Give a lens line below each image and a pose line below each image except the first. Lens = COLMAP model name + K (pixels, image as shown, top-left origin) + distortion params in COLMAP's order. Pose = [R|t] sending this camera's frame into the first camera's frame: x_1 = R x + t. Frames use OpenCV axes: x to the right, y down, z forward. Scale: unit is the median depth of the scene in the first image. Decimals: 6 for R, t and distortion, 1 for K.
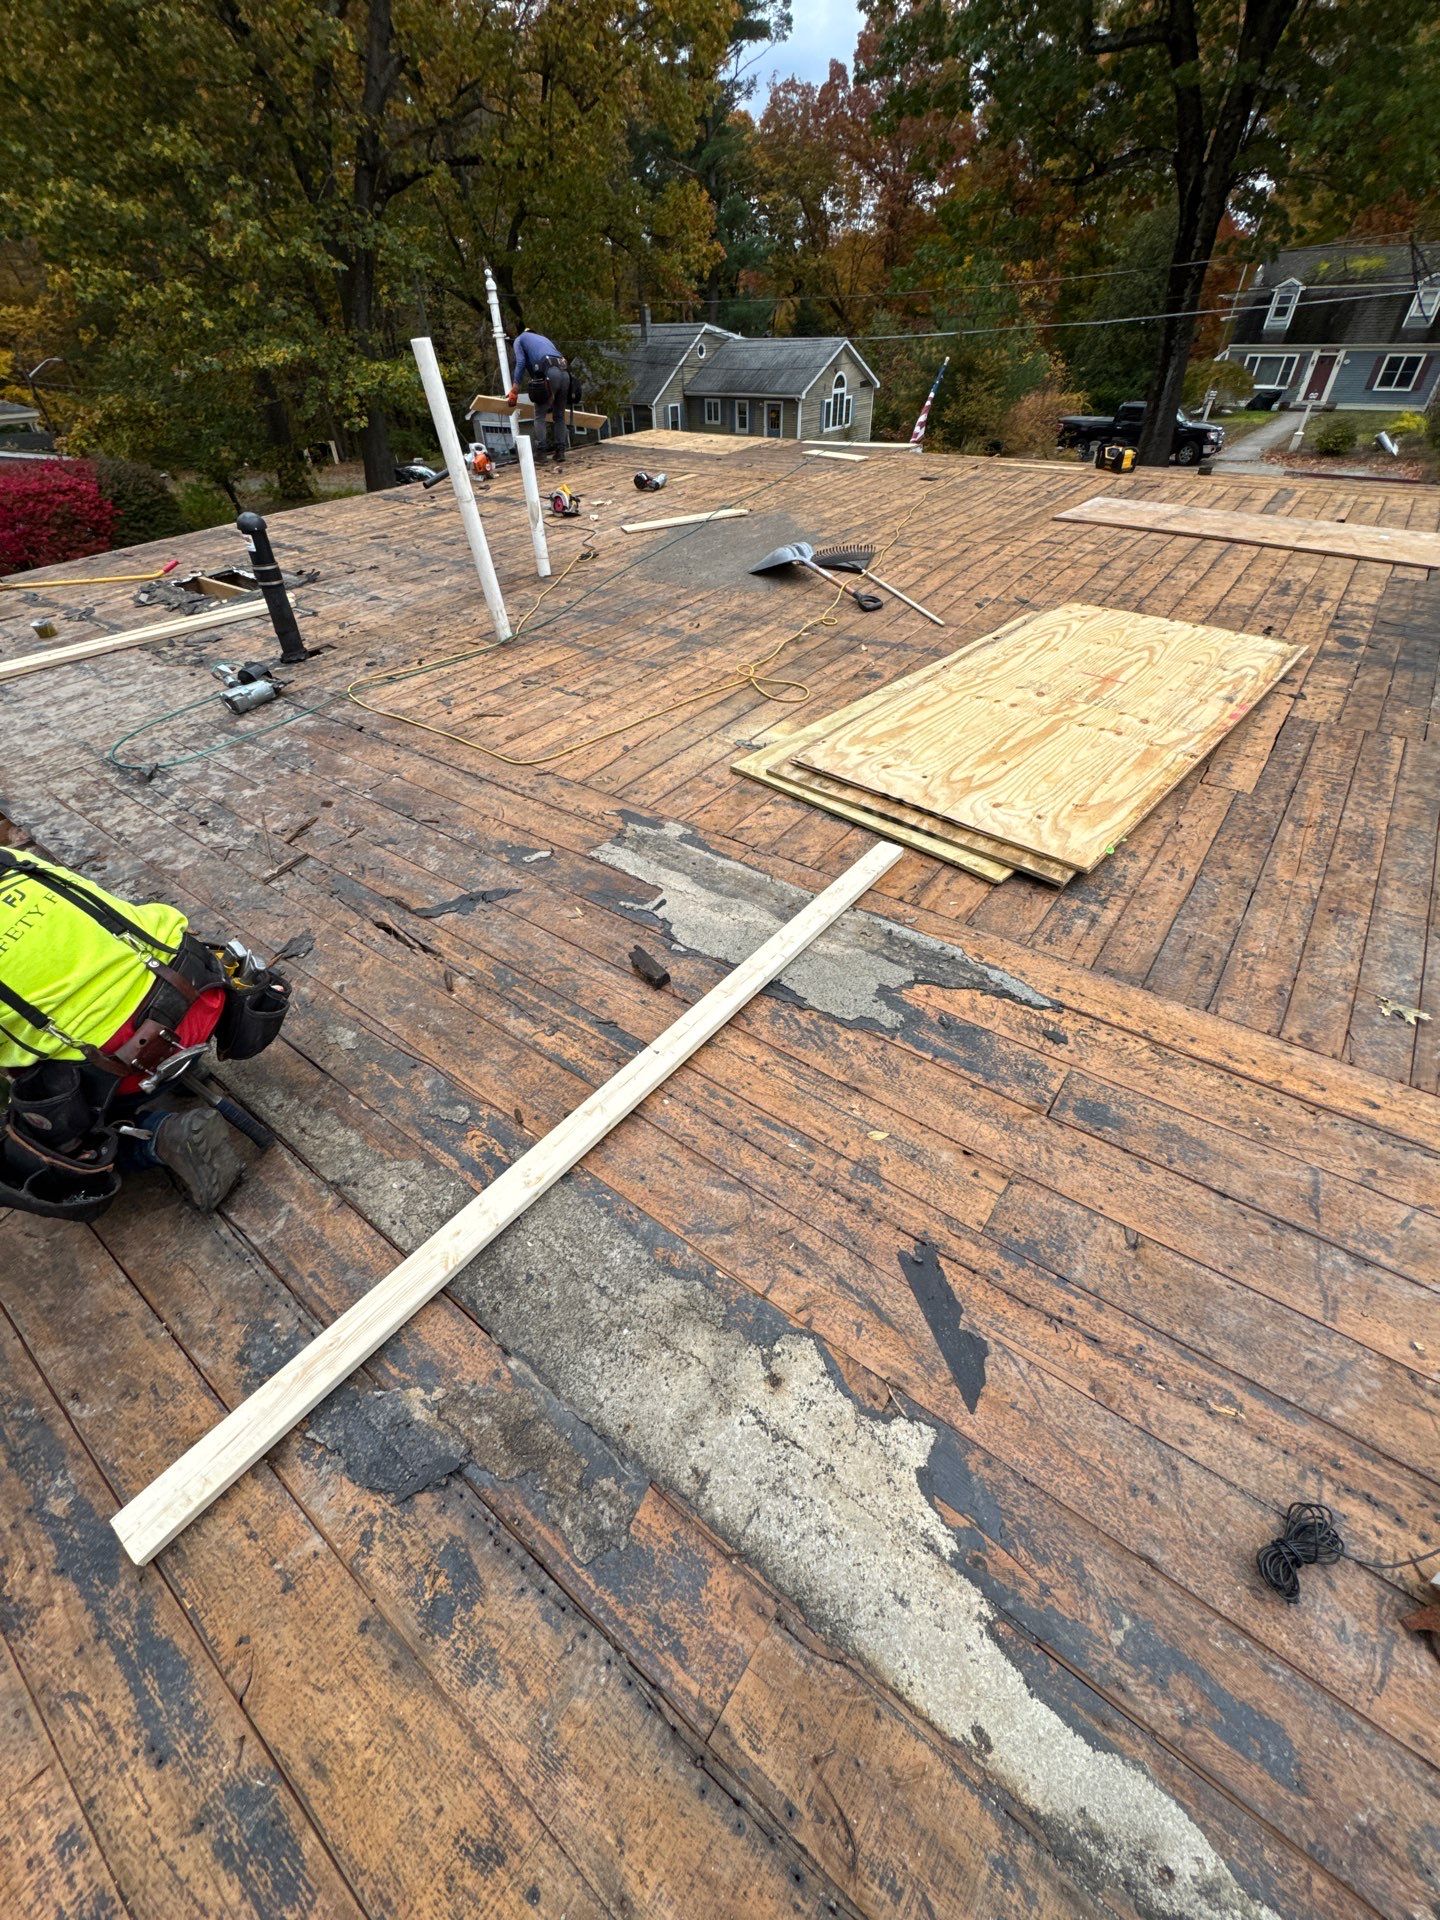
lens RADIAL K [[760.4, 0, 724.7], [0, 760.4, 960.9], [0, 0, 1]] dist [-0.004582, -0.000226]
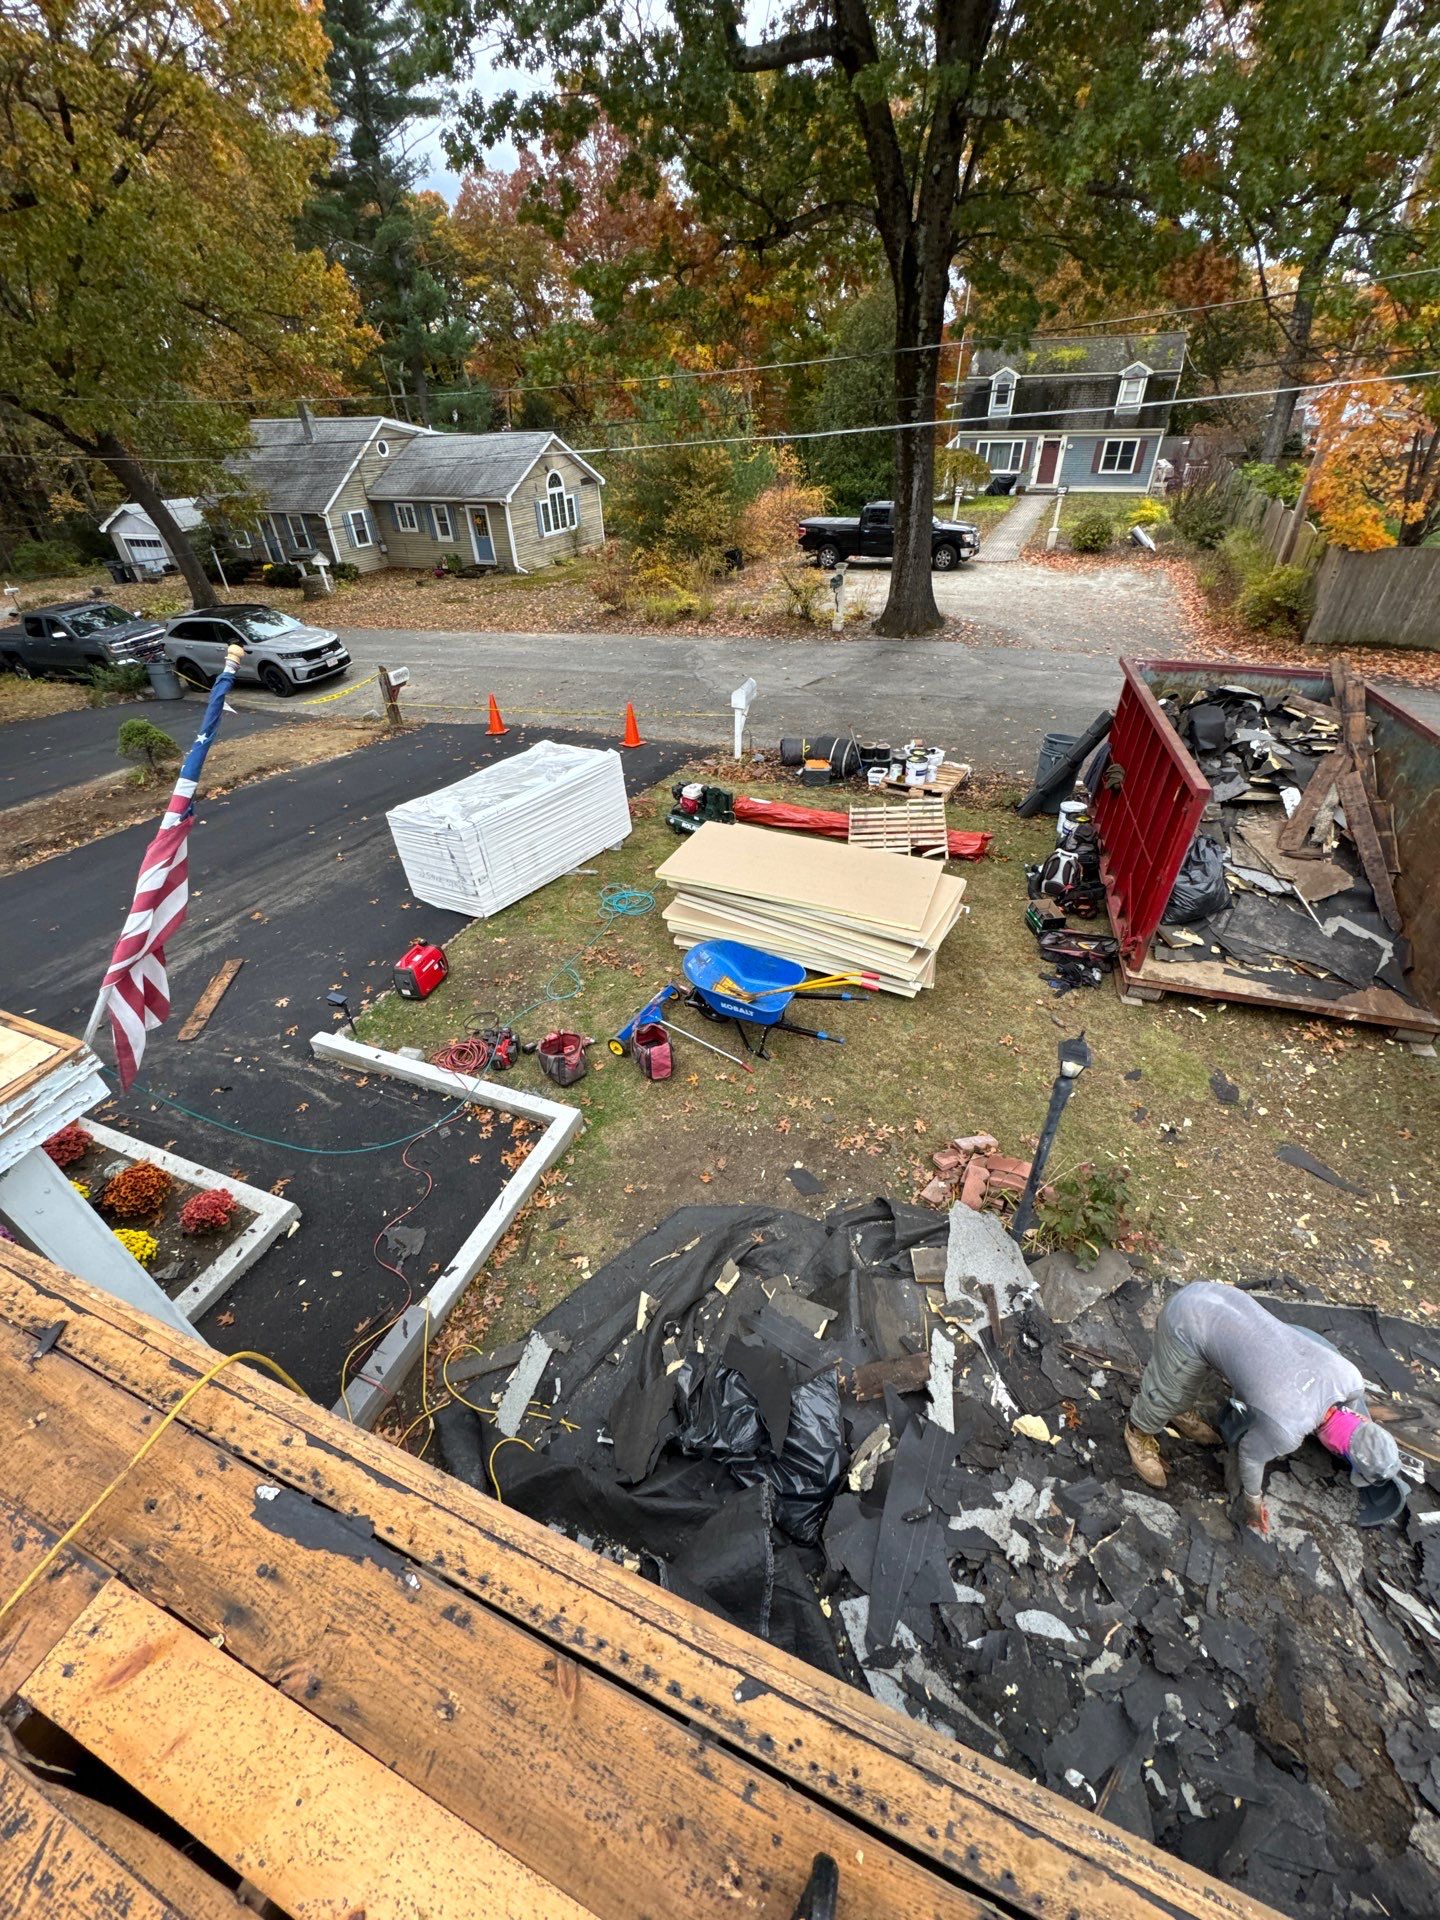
lens RADIAL K [[766.1, 0, 721.6], [0, 766.1, 960.2], [0, 0, 1]] dist [-0.003647, 0.000580]
pose [[0.971083, -0.142900, 0.191253, 0.089111], [0.156457, 0.985998, -0.057692, -0.142929], [-0.180331, 0.085946, 0.979844, 0.157349]]
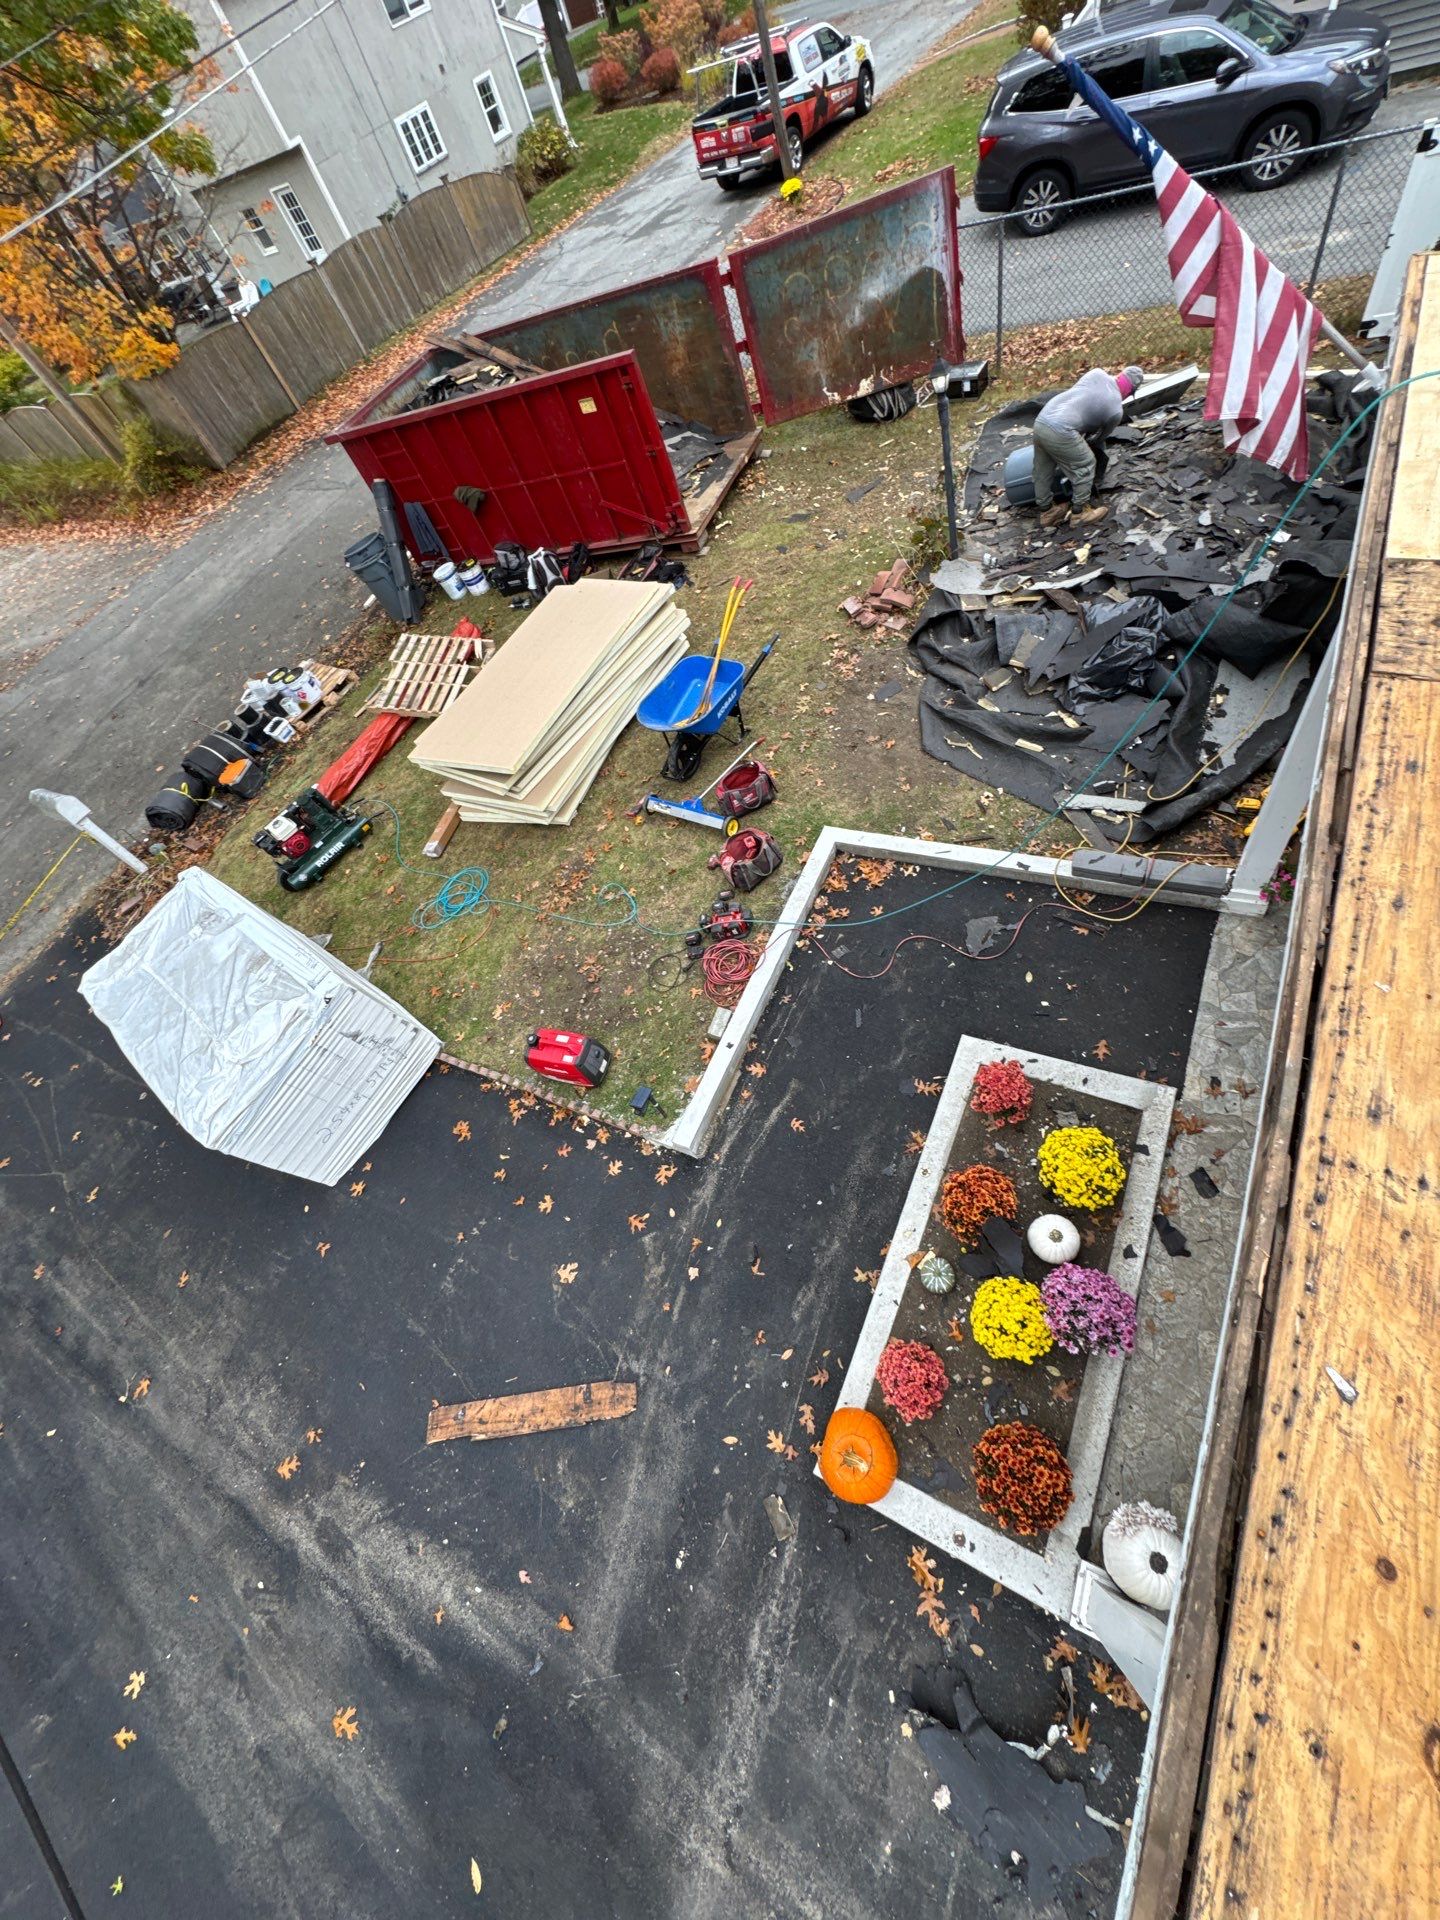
lens RADIAL K [[766.1, 0, 721.6], [0, 766.1, 960.2], [0, 0, 1]] dist [-0.003647, 0.000580]
pose [[-0.165338, -0.769286, 0.617141, -0.014744], [0.822492, 0.237742, 0.516707, -0.209489], [-0.544216, 0.593024, 0.593423, 0.244020]]
